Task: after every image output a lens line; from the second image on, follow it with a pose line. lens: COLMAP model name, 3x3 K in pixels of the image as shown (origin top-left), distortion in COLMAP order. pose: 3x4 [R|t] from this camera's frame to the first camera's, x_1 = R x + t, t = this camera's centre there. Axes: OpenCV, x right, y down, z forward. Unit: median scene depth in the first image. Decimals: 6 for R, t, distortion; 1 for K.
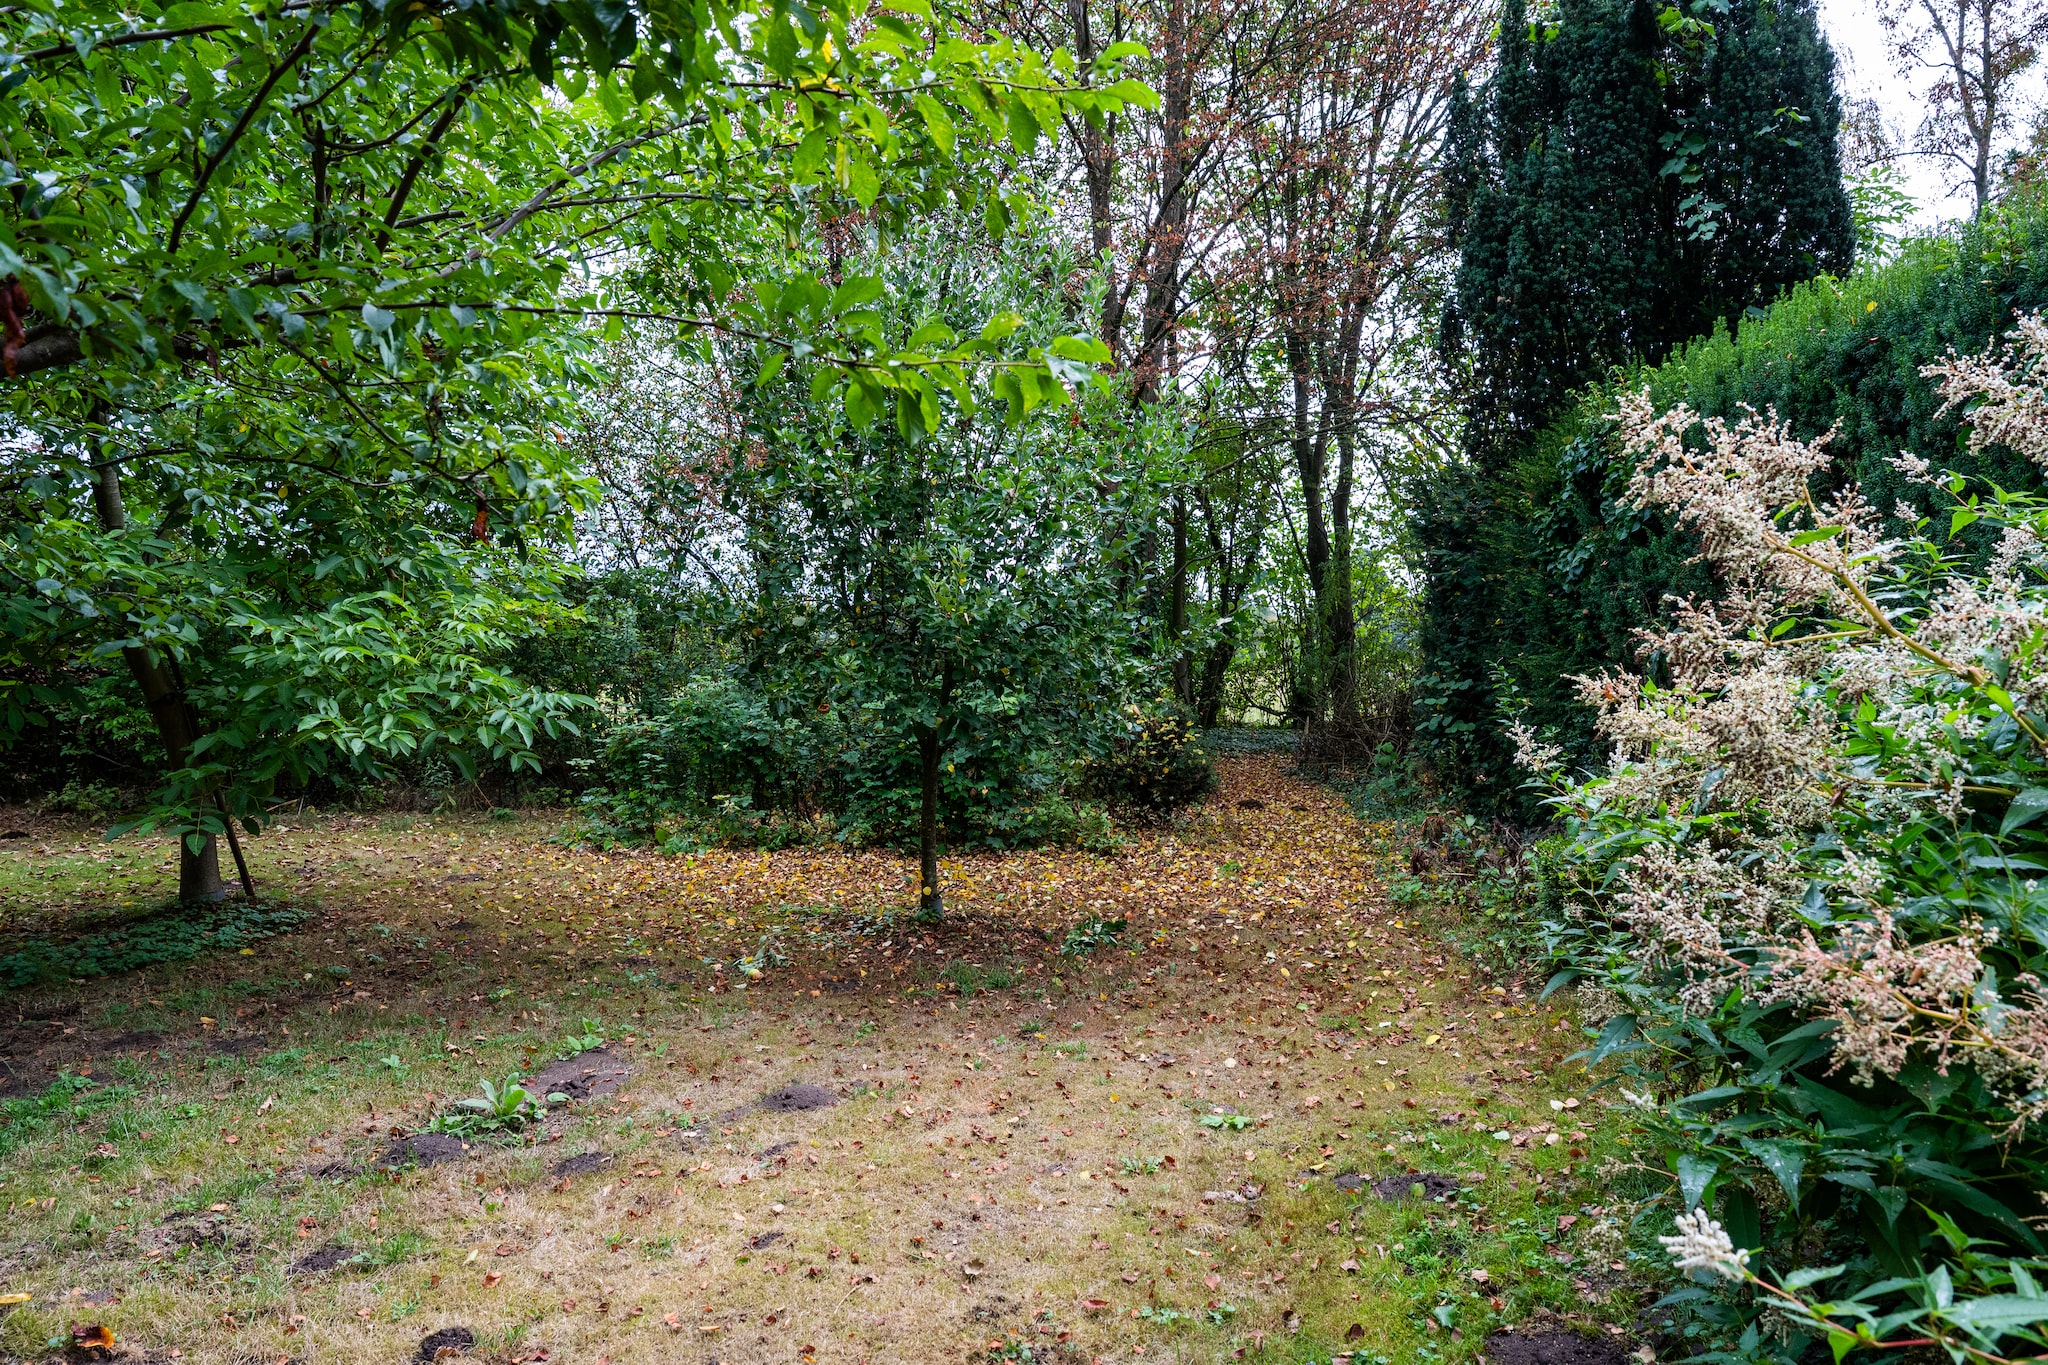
lens RADIAL K [[1369.8, 0, 1024.0], [0, 1369.8, 678.4], [0, 0, 1]] dist [-0.003353, -0.003506]
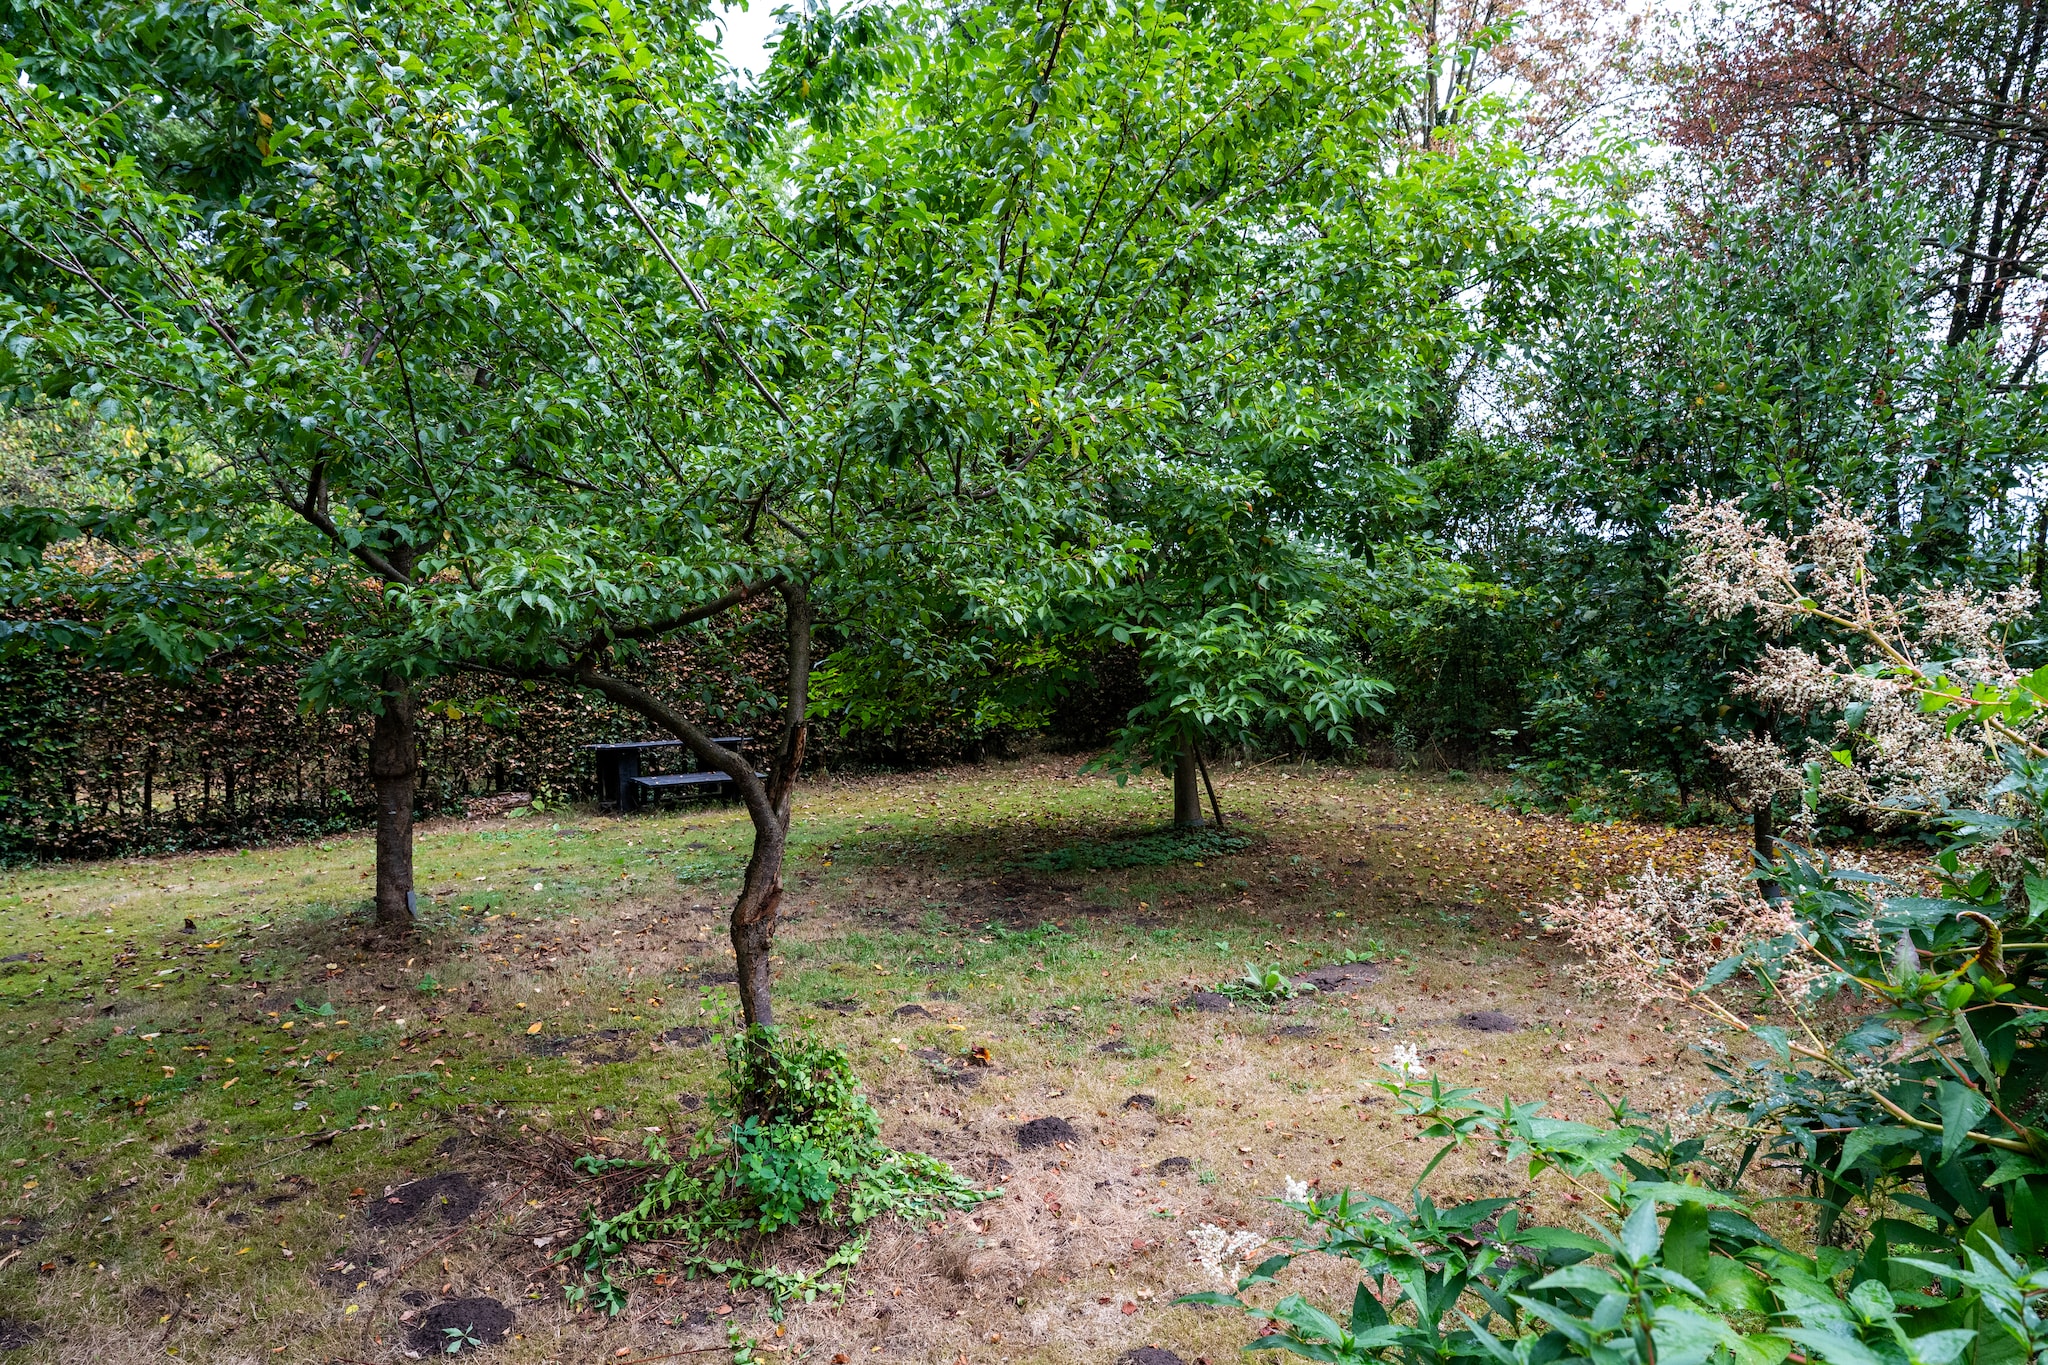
lens RADIAL K [[1369.8, 0, 1023.7], [0, 1369.8, 681.1], [0, 0, 1]] dist [-0.003353, -0.003506]
pose [[0.724835, 0.014537, -0.688769, 0.320770], [0.005815, 0.999613, 0.027217, -0.025848], [0.688898, -0.023733, 0.724469, -0.131145]]
